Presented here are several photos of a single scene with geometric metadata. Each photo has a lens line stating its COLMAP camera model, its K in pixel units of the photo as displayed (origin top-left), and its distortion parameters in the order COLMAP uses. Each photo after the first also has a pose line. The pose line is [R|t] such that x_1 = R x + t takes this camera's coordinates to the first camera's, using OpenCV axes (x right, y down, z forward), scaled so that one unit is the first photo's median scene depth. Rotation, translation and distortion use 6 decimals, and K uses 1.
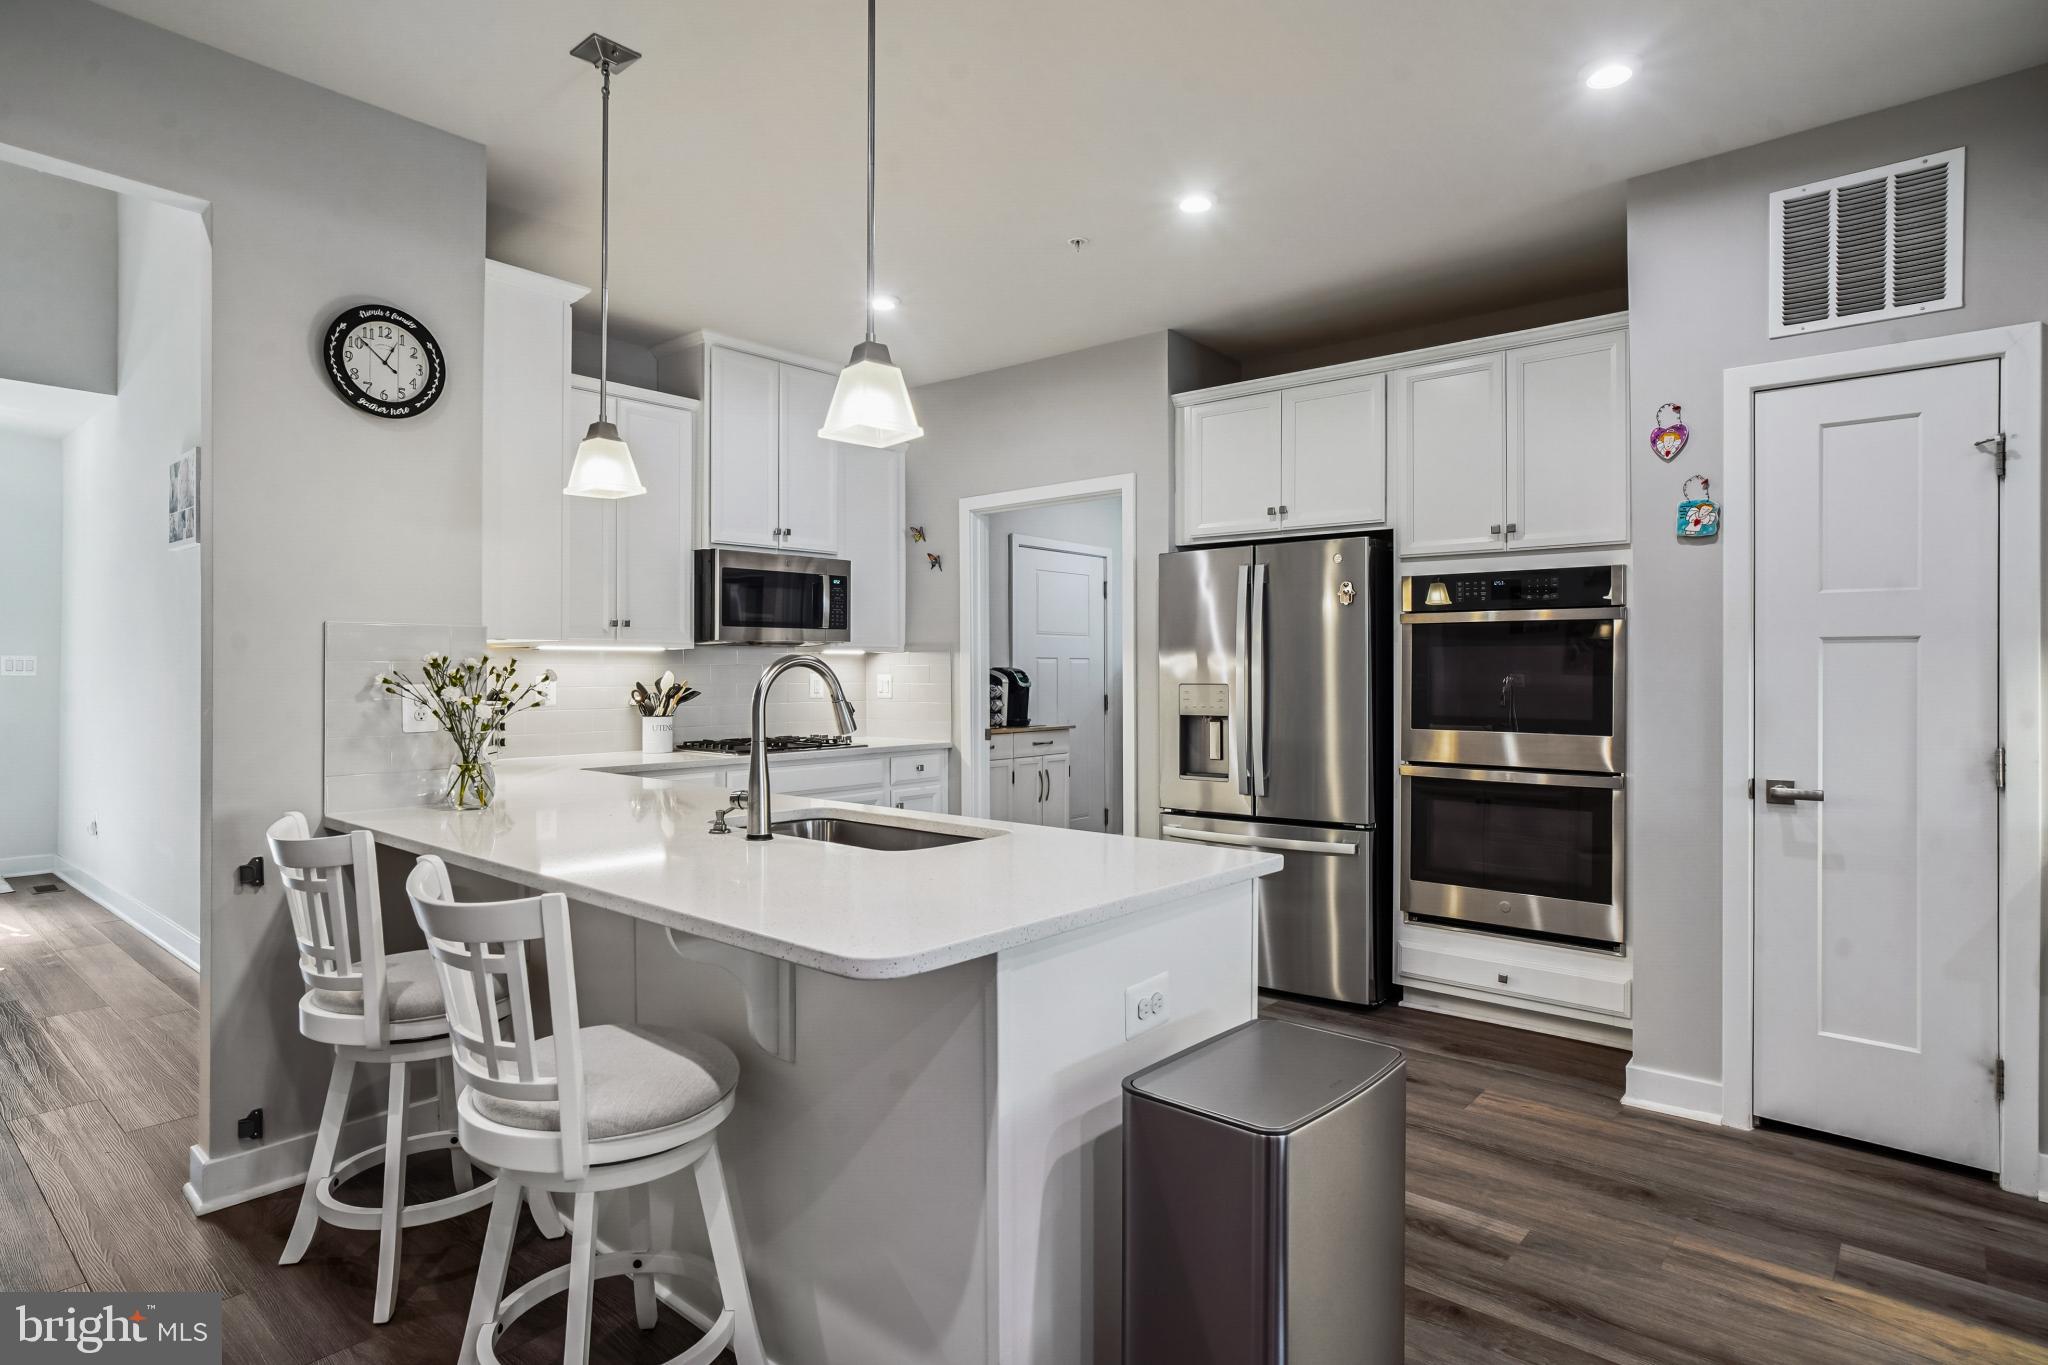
lens RADIAL K [[1092.8, 0, 1022.4], [0, 1092.8, 672.7], [0, 0, 1]] dist [-0.042099, 0.036120]
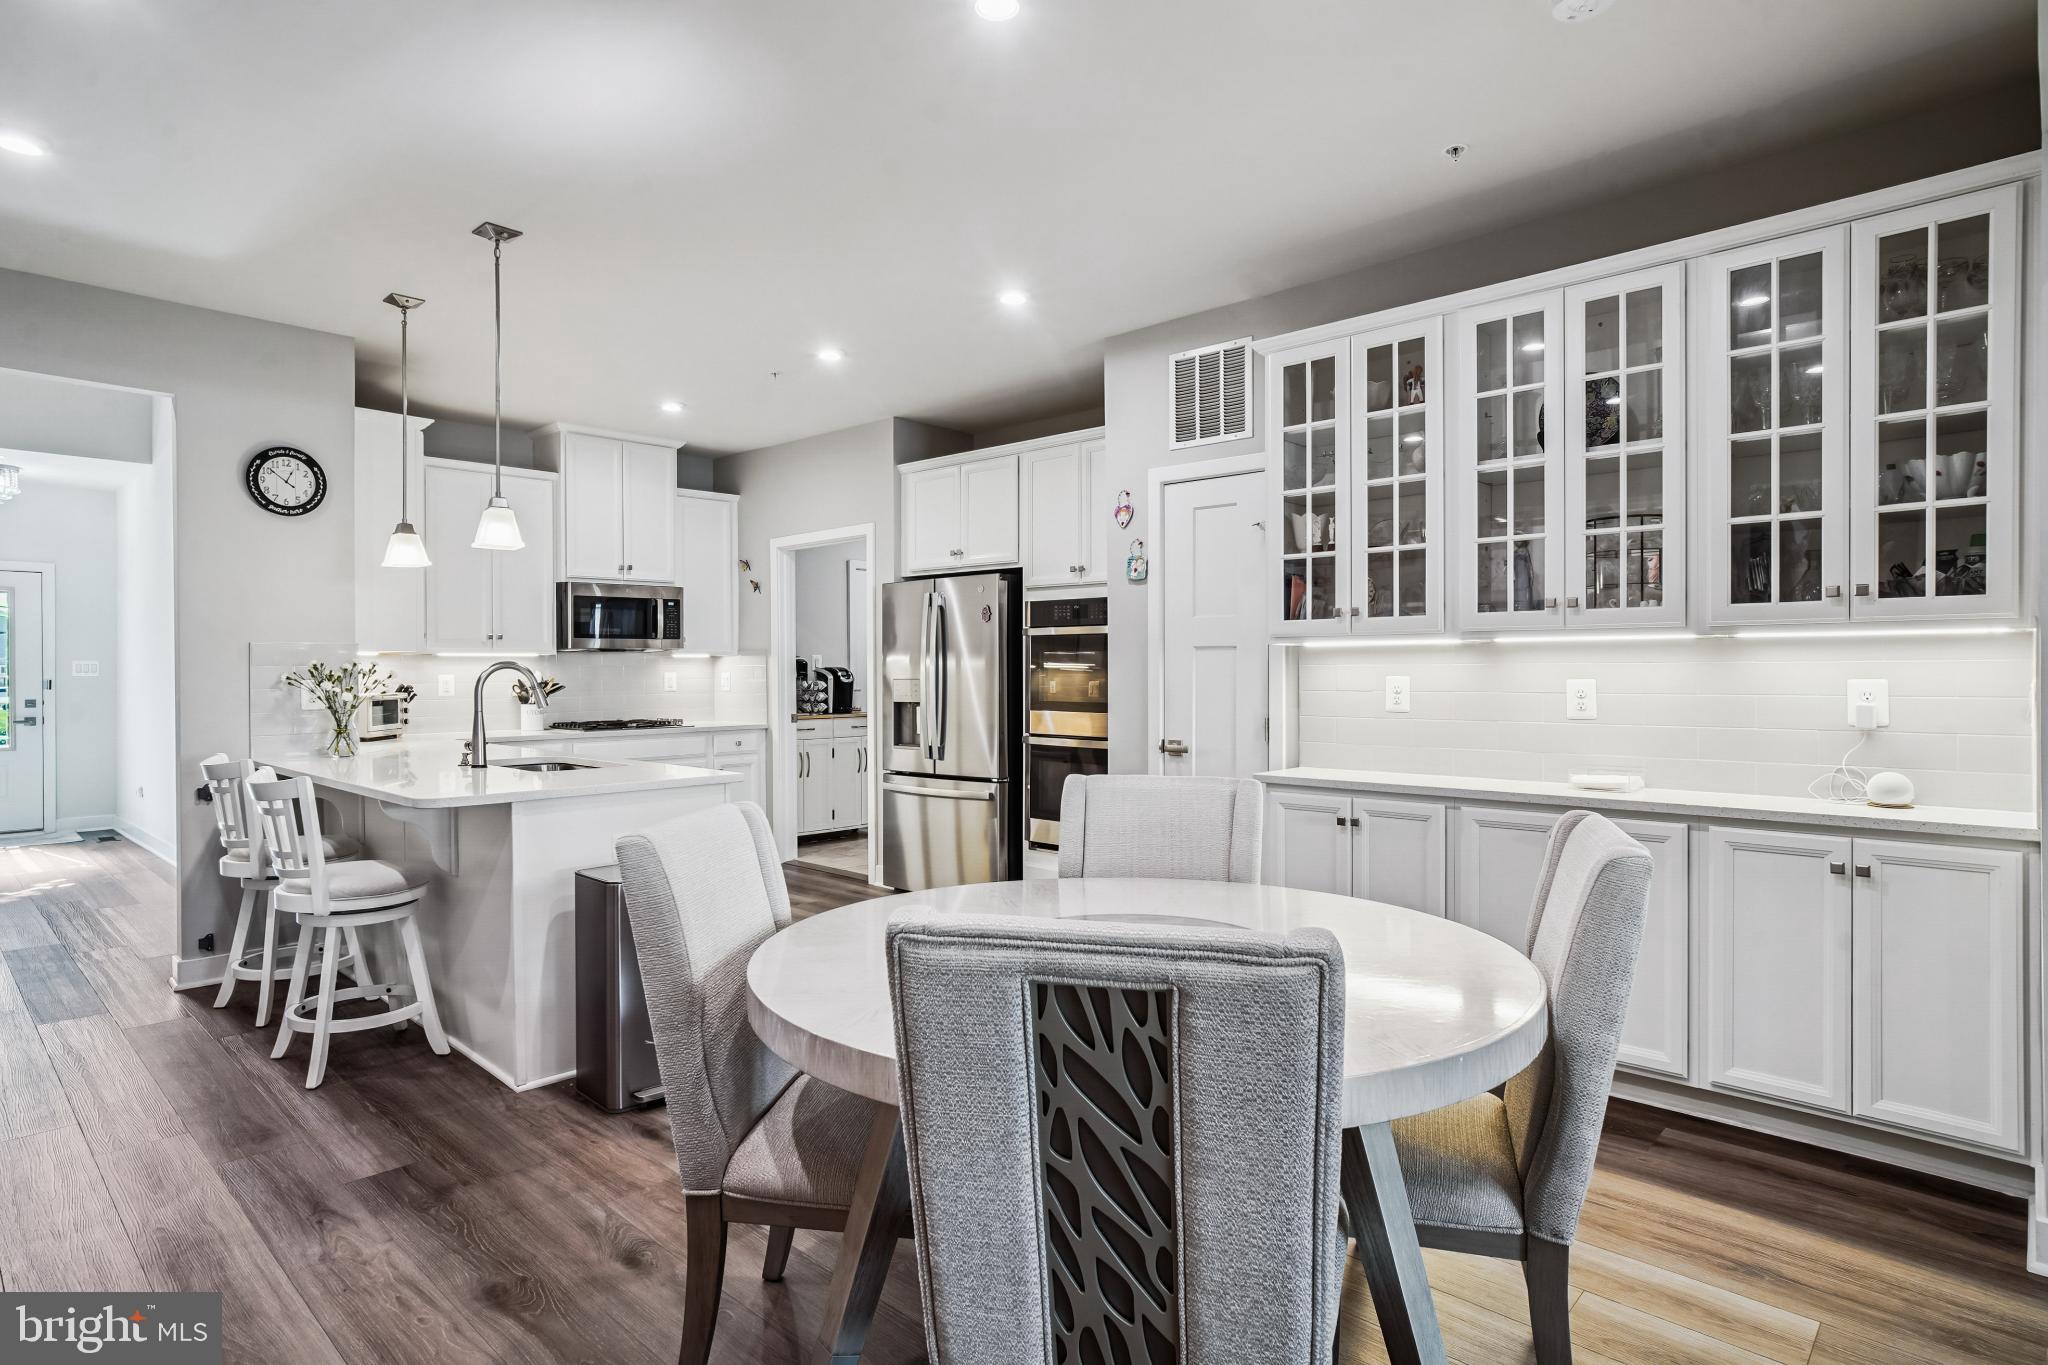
lens RADIAL K [[1090.2, 0, 1024.0], [0, 1090.2, 682.5], [0, 0, 1]] dist [-0.039974, 0.034908]
pose [[0.999181, -0.003018, -0.040353, 0.469501], [0.003464, 0.999934, 0.010981, 0.000133], [0.040317, -0.011112, 0.999125, -0.465007]]
